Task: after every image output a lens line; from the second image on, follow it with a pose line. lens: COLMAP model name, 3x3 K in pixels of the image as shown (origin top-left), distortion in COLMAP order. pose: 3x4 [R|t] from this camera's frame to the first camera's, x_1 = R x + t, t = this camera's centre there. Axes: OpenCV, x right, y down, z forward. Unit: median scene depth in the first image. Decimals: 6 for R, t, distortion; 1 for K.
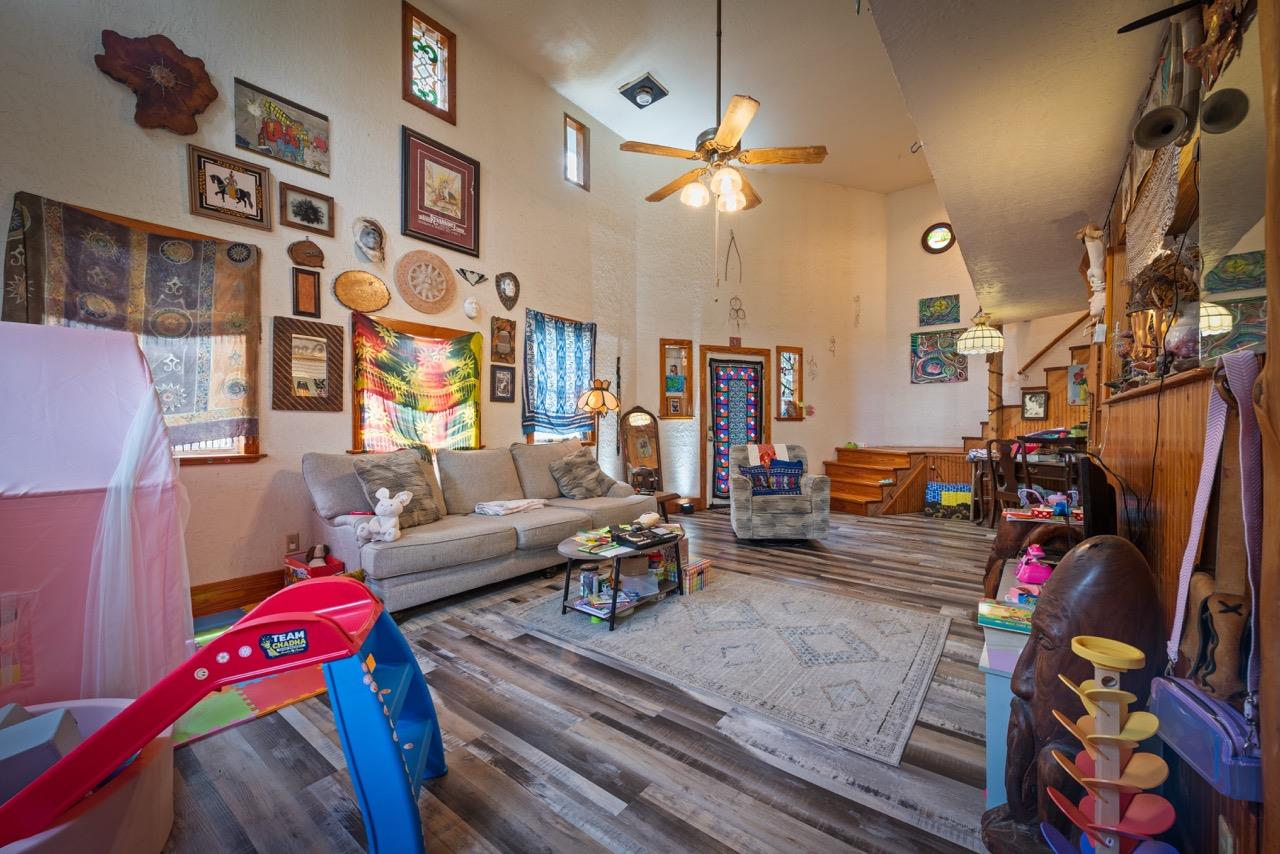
lens RADIAL K [[496.9, 0, 647.3], [0, 496.9, 426.6], [0, 0, 1]] dist [0.006253, -0.002172]
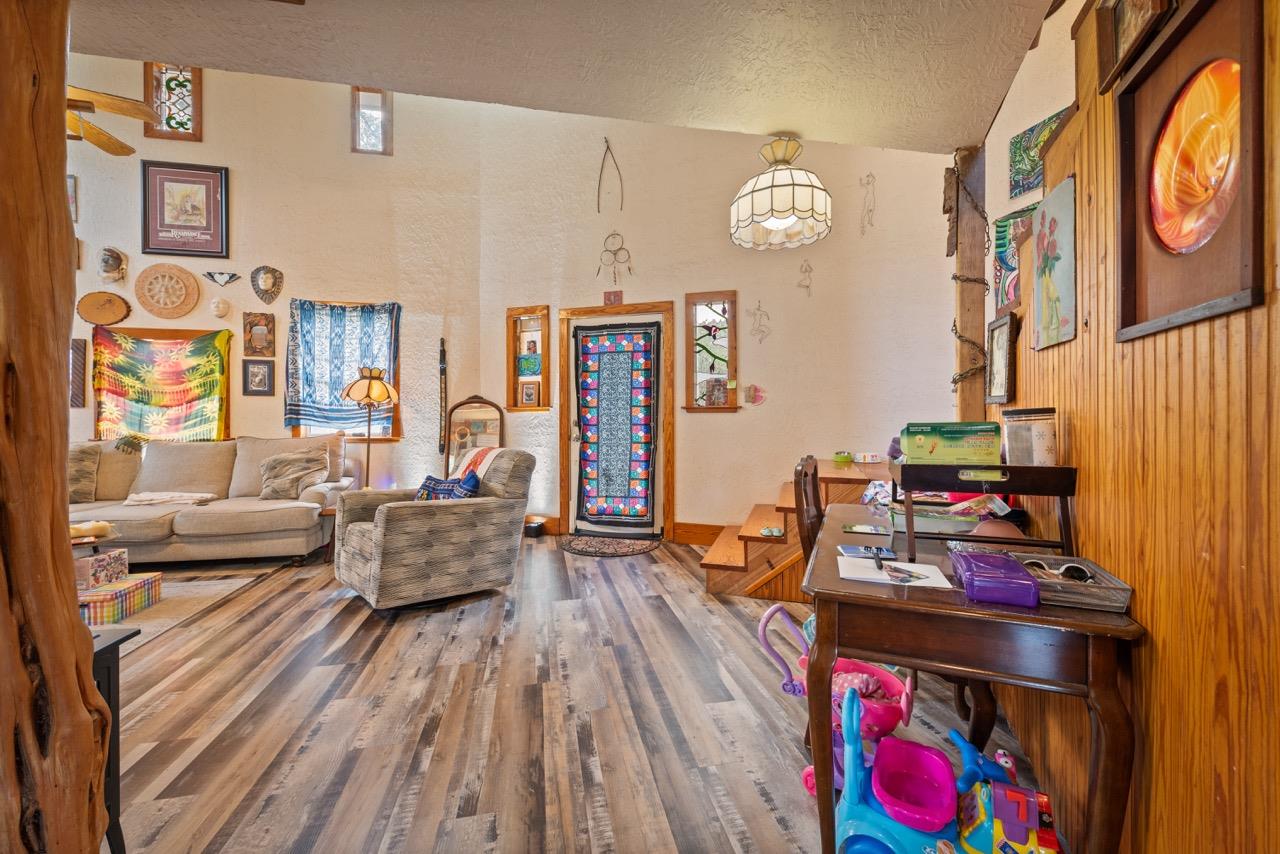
lens RADIAL K [[510.7, 0, 648.6], [0, 510.7, 419.3], [0, 0, 1]] dist [0.000509, -0.001185]
pose [[0.761653, 0.001433, -0.647983, 1.050883], [-0.003092, 0.999994, -0.001423, -0.002543], [0.647978, 0.003088, 0.761653, 0.771407]]
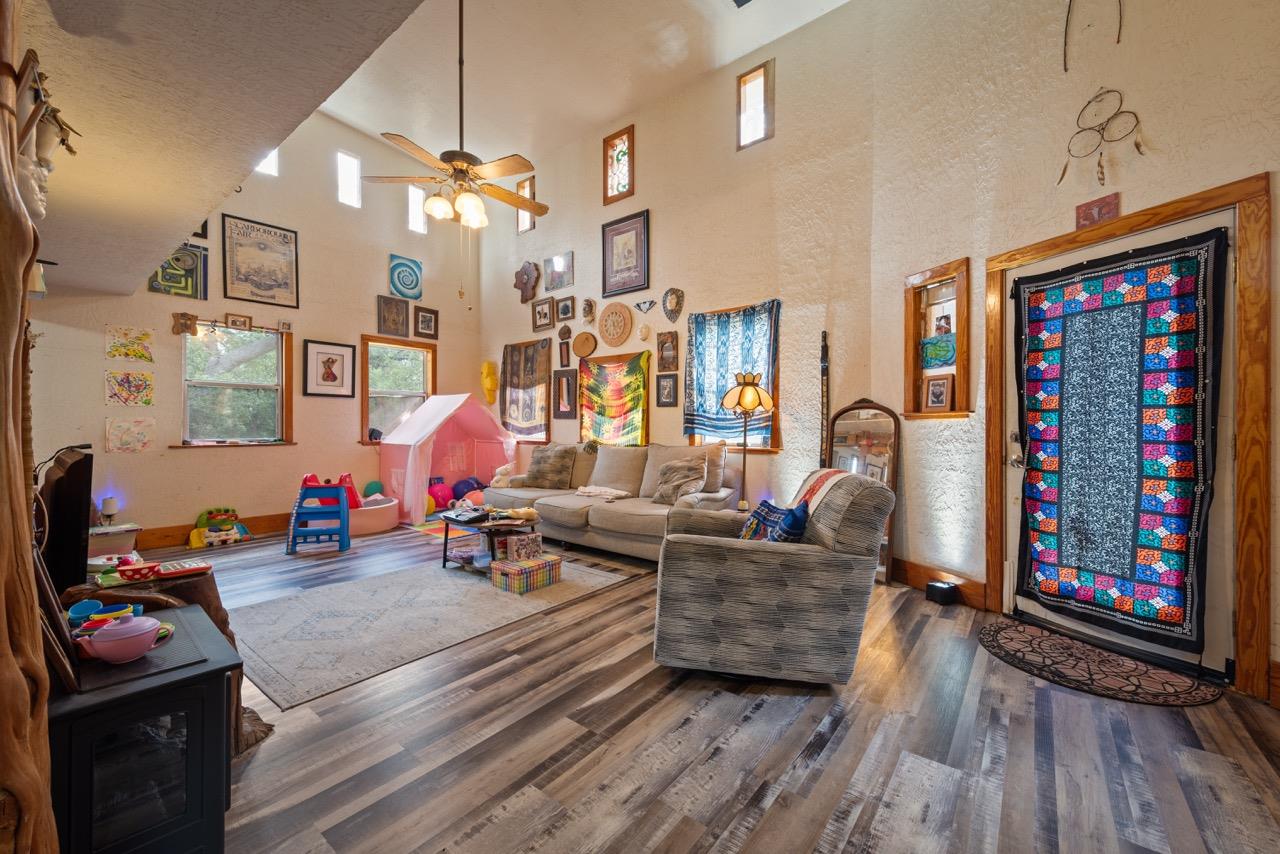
lens RADIAL K [[496.9, 0, 643.7], [0, 496.9, 427.8], [0, 0, 1]] dist [0.006253, -0.002172]
pose [[-0.018750, 0.003650, -0.999818, 0.883251], [-0.007789, 0.999962, 0.003797, -0.006310], [0.999794, 0.007859, -0.018721, 1.033900]]
